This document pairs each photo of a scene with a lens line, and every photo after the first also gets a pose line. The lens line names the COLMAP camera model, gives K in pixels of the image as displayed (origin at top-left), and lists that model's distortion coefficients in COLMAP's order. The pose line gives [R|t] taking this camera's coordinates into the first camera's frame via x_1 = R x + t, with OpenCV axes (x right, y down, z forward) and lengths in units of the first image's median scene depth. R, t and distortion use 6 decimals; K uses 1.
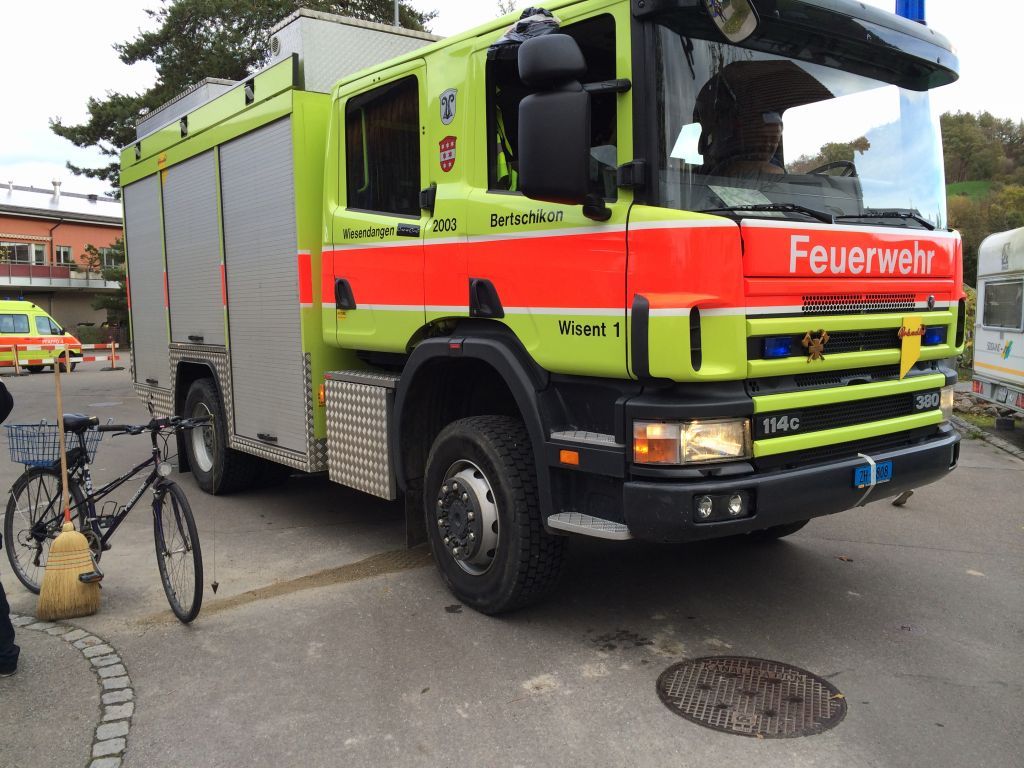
lens RADIAL K [[901.9, 0, 512.0], [0, 901.9, 384.0], [0, 0, 1]] dist [0.001803, -0.000846]
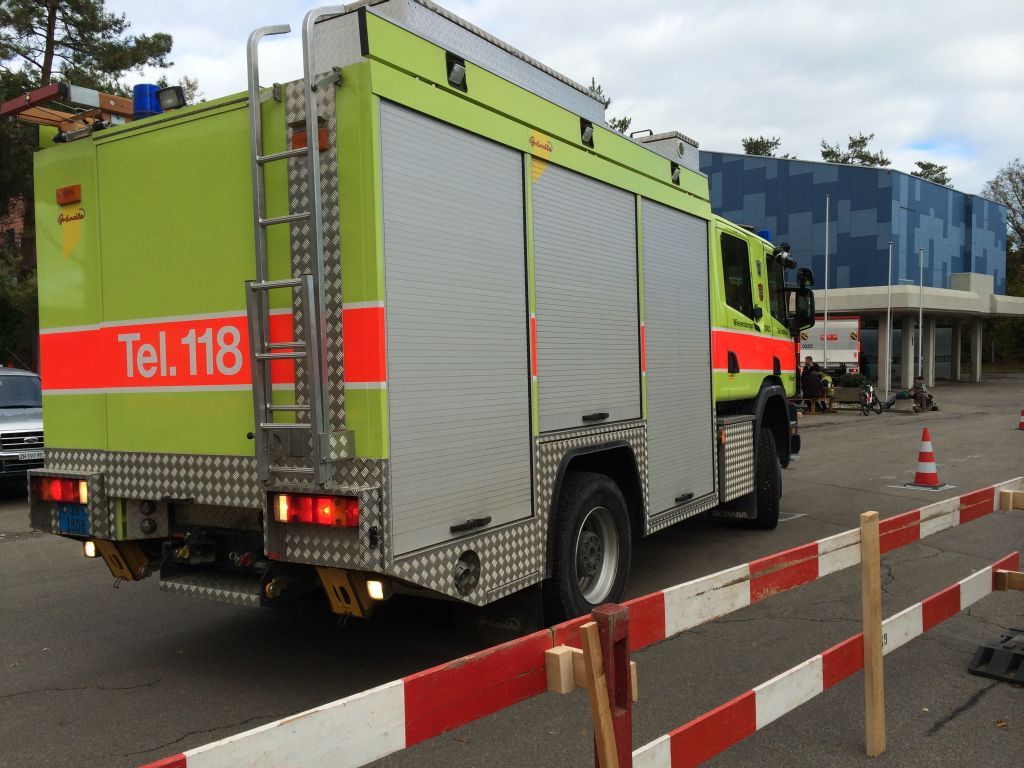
lens RADIAL K [[901.9, 0, 512.0], [0, 901.9, 384.0], [0, 0, 1]] dist [0.001803, -0.000846]
pose [[-0.355314, 0.027280, 0.934349, -1.414539], [0.131348, 0.991114, 0.021011, -0.142472], [-0.925473, 0.130191, -0.355739, 1.851578]]
